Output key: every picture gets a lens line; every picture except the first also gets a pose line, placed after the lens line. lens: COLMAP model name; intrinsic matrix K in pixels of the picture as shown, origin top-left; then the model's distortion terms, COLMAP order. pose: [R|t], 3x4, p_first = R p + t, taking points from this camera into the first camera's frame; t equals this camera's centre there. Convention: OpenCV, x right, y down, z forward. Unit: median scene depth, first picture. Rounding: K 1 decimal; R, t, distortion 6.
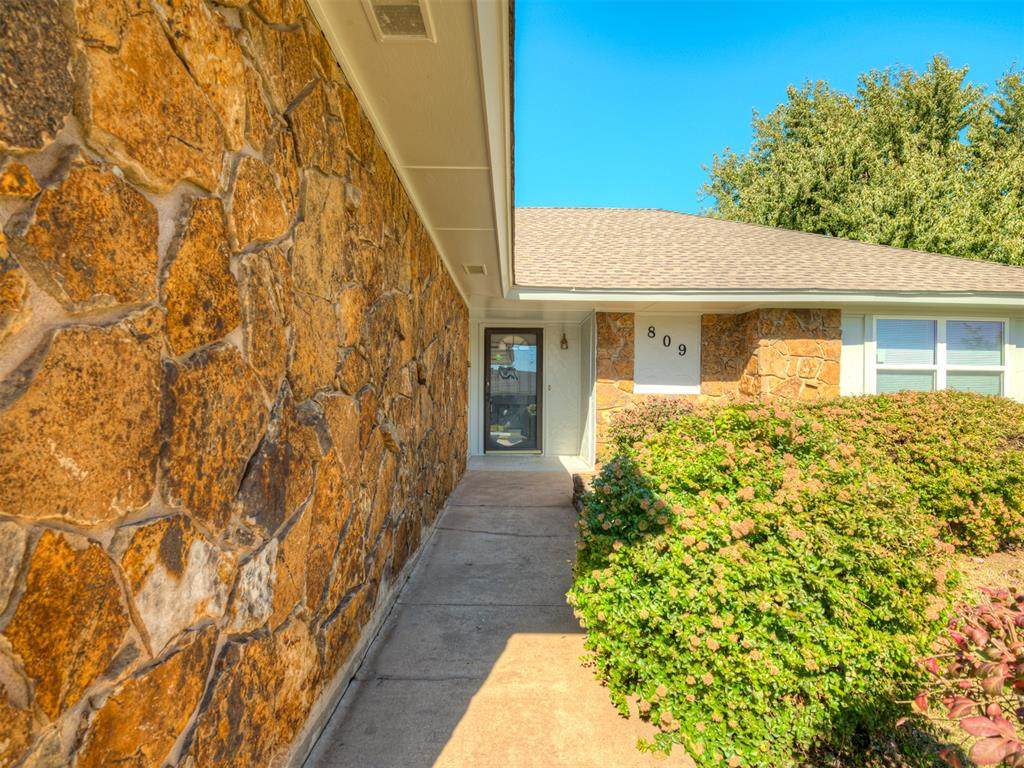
lens RADIAL K [[543.9, 0, 521.9], [0, 543.9, 387.0], [0, 0, 1]] dist [-0.018957, -0.000297]
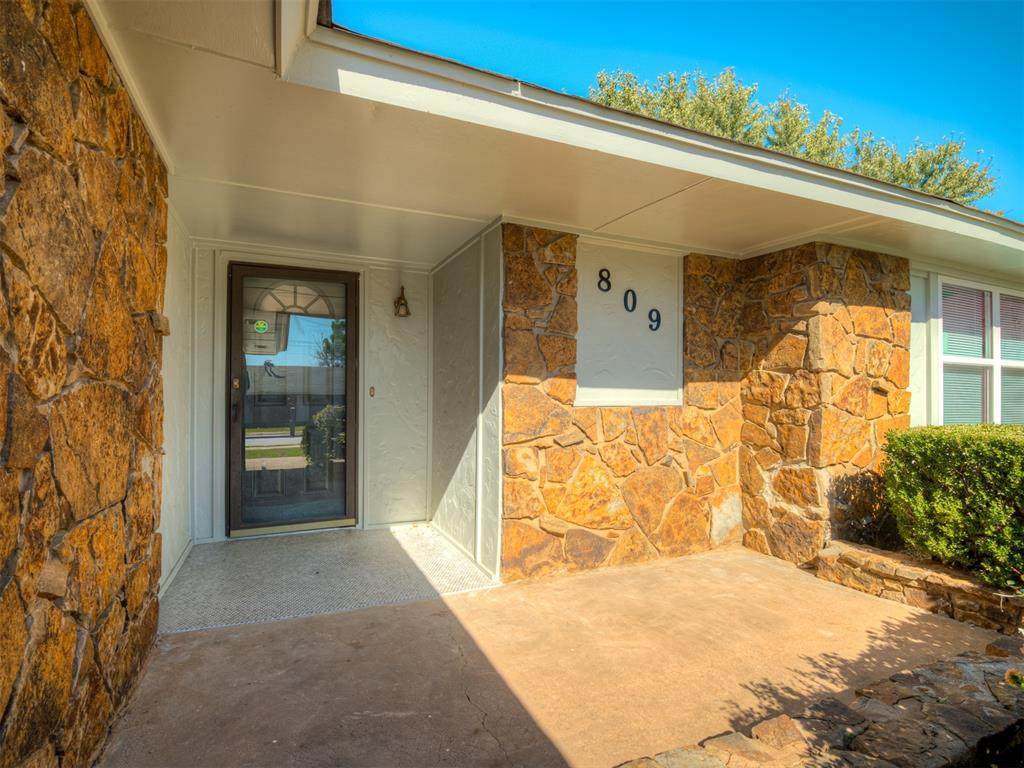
lens RADIAL K [[543.9, 0, 515.3], [0, 543.9, 389.0], [0, 0, 1]] dist [-0.018957, -0.000297]
pose [[0.924322, 0.000999, 0.381613, -0.022750], [-0.003006, 0.999985, 0.004664, -0.005003], [-0.381603, -0.005458, 0.924310, 0.580898]]
